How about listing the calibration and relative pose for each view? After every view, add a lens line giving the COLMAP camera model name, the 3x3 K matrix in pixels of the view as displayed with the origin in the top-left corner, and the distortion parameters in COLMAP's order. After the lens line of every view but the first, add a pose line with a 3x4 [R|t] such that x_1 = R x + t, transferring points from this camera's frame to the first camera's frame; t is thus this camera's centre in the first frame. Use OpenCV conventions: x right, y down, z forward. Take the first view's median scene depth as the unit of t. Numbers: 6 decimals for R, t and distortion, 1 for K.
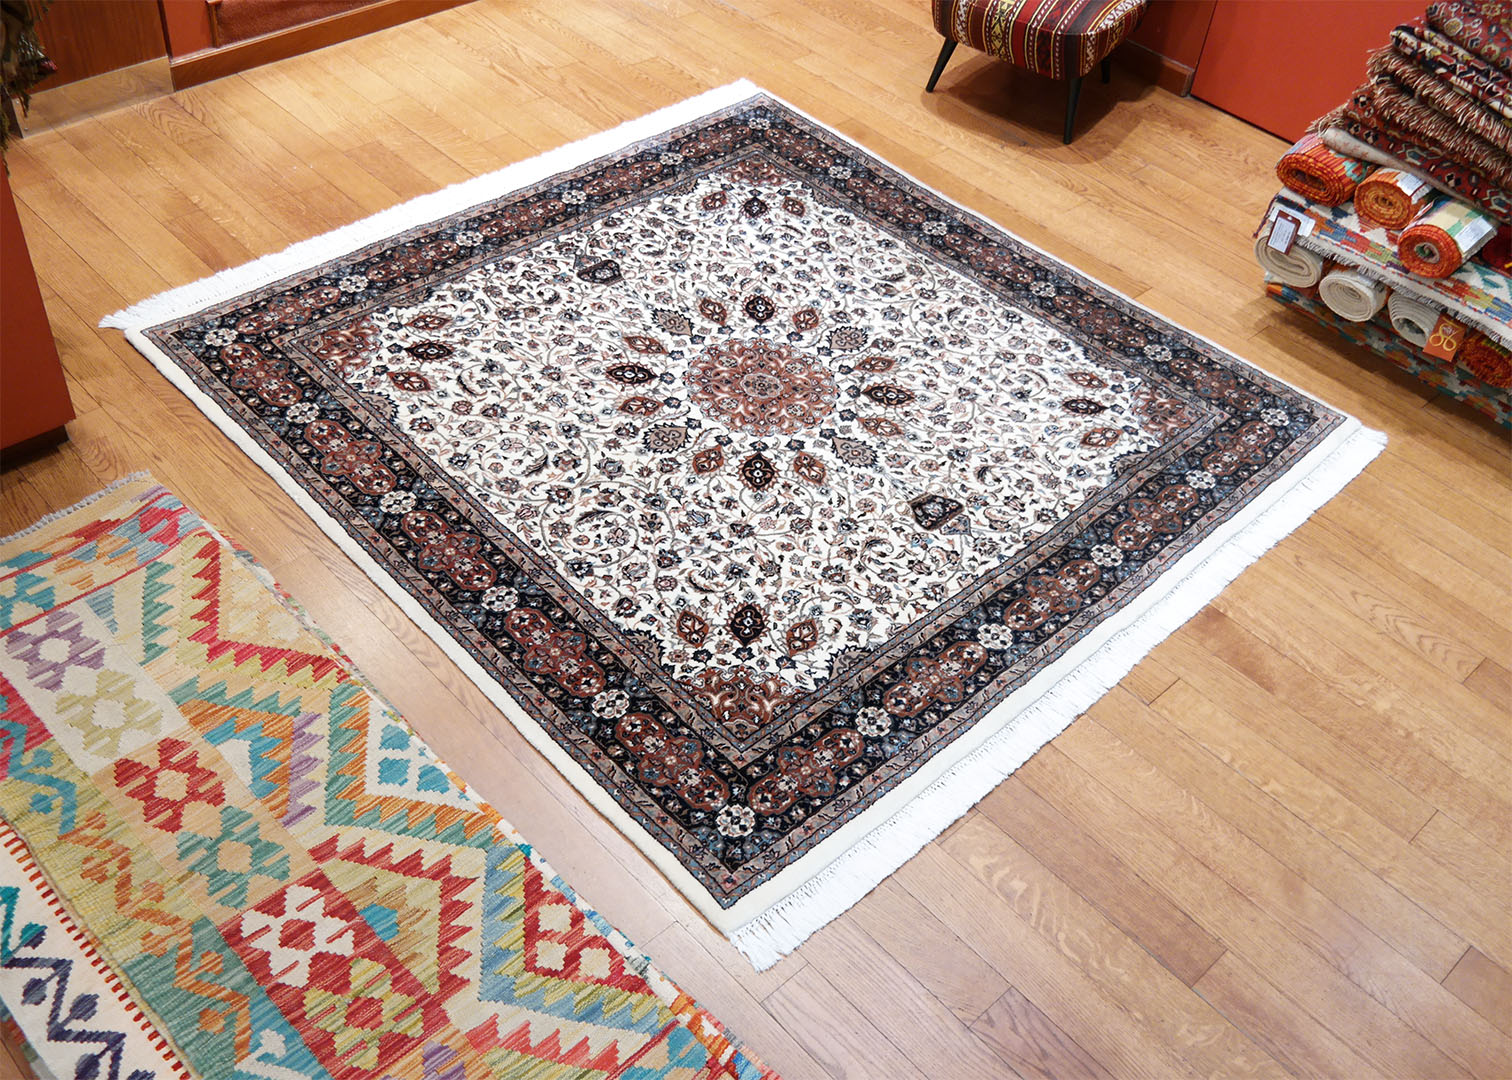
lens RADIAL K [[1502.7, 0, 756.0], [0, 1502.7, 540.0], [0, 0, 1]] dist [-0.006676, 0.006921]
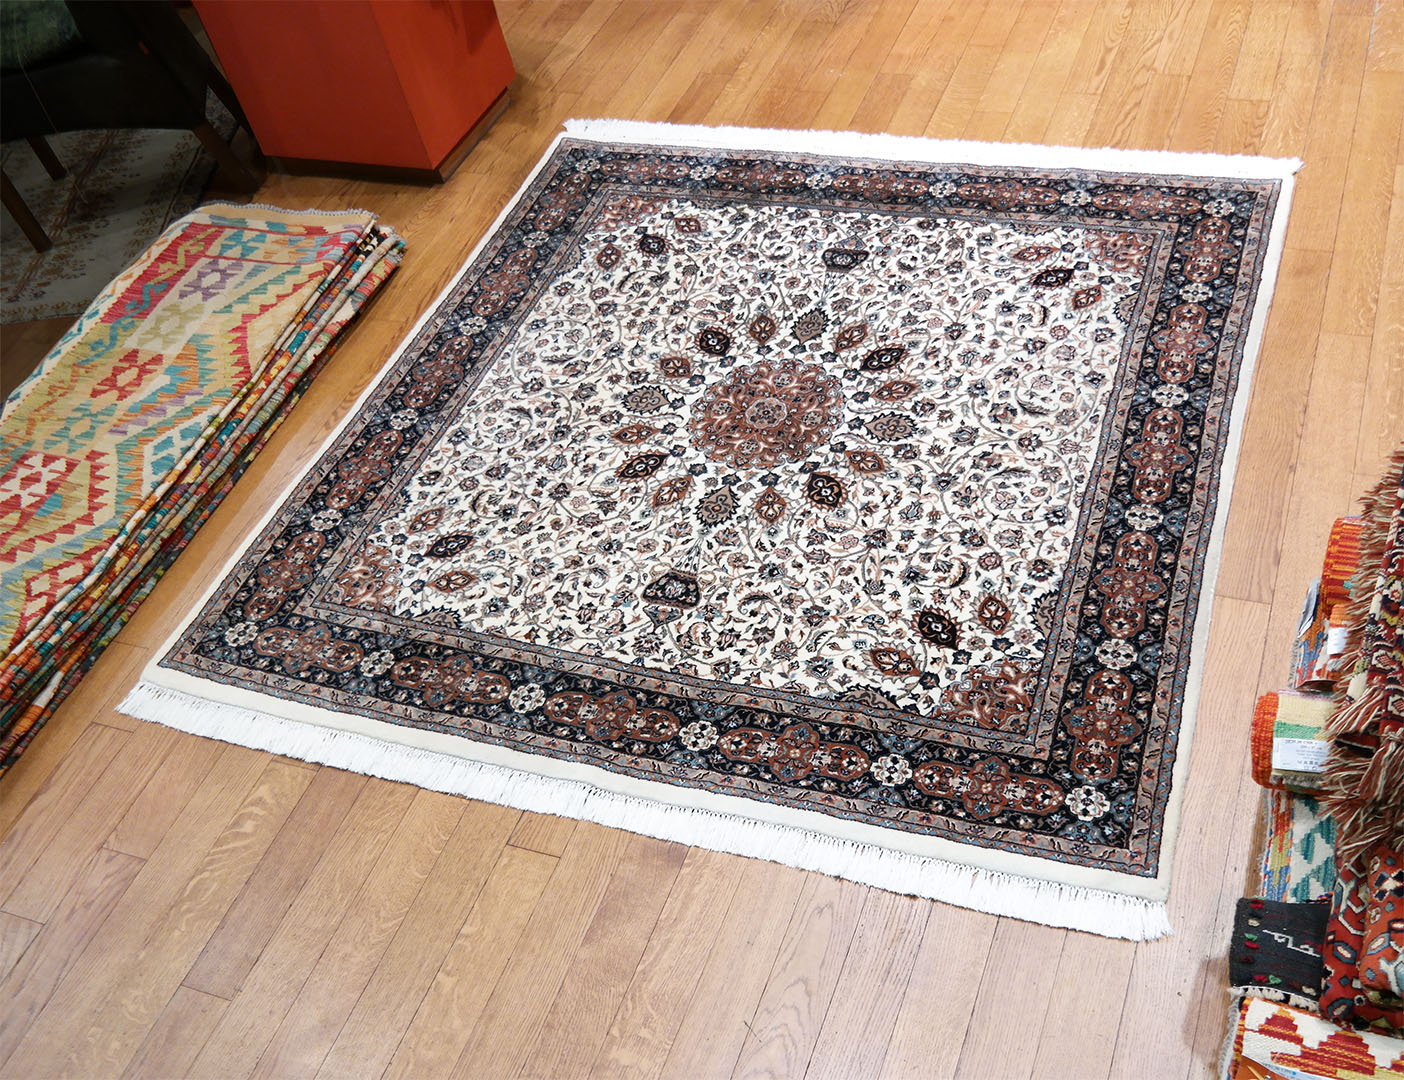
lens RADIAL K [[1393.8, 0, 702.0], [0, 1393.8, 540.0], [0, 0, 1]] dist [0.005909, -0.011159]
pose [[0.433069, 0.559368, -0.706795, 0.685250], [-0.472766, 0.808588, 0.350254, -0.339806], [0.767426, 0.182465, 0.614625, 0.430443]]
